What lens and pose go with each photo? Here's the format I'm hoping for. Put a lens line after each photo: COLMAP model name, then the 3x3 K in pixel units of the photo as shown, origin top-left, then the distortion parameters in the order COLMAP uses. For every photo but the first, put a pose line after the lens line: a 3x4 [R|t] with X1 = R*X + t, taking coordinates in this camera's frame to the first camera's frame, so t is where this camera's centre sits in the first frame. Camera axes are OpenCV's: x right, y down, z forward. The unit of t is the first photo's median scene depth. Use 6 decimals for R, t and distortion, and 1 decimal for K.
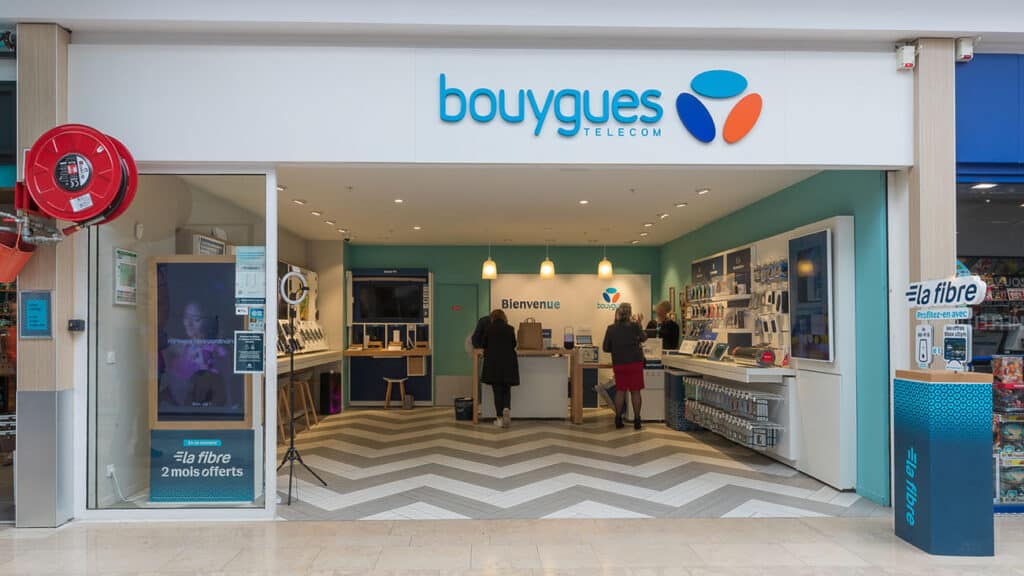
lens RADIAL K [[534.5, 0, 509.7], [0, 534.5, 318.7], [0, 0, 1]] dist [0.002434, -0.001938]
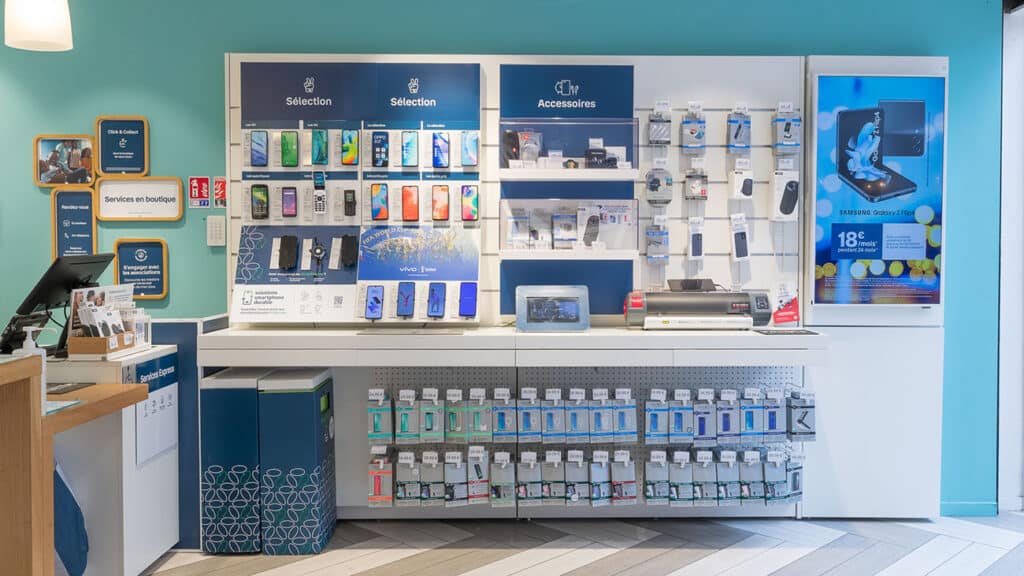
lens RADIAL K [[859.2, 0, 508.4], [0, 859.2, 260.5], [0, 0, 1]] dist [0.003445, -0.001769]
pose [[0.053008, -0.023273, 0.998323, -0.319006], [-0.016054, 0.999579, 0.024154, 0.014202], [-0.998465, -0.017307, 0.052612, 1.250597]]
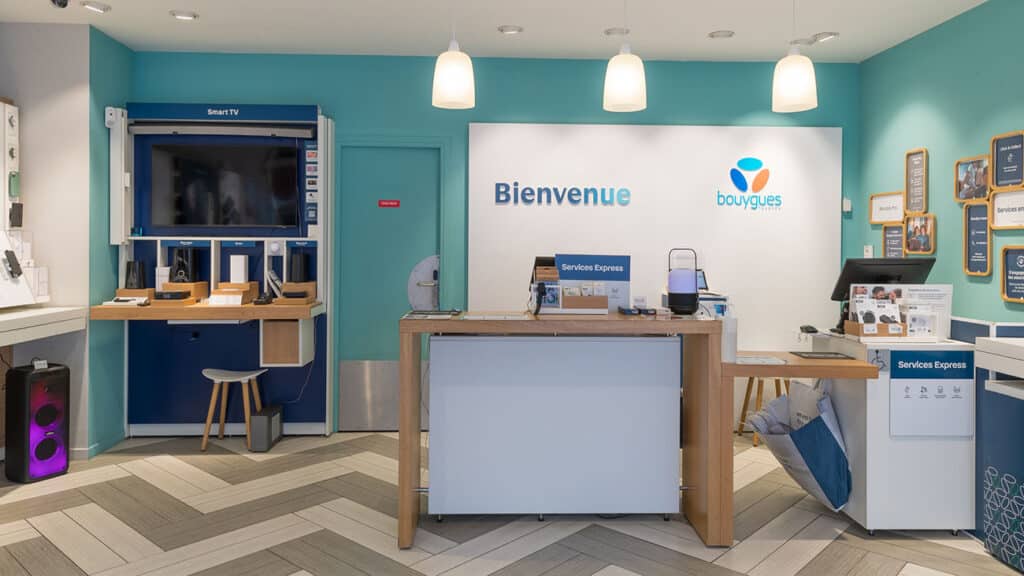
lens RADIAL K [[684.3, 0, 523.5], [0, 684.3, 249.3], [0, 0, 1]] dist [0.006795, 0.009367]
pose [[0.999890, 0.004993, 0.013961, 0.001681], [-0.005299, 0.999745, 0.021929, 0.009298], [-0.013848, -0.022000, 0.999662, 0.920742]]
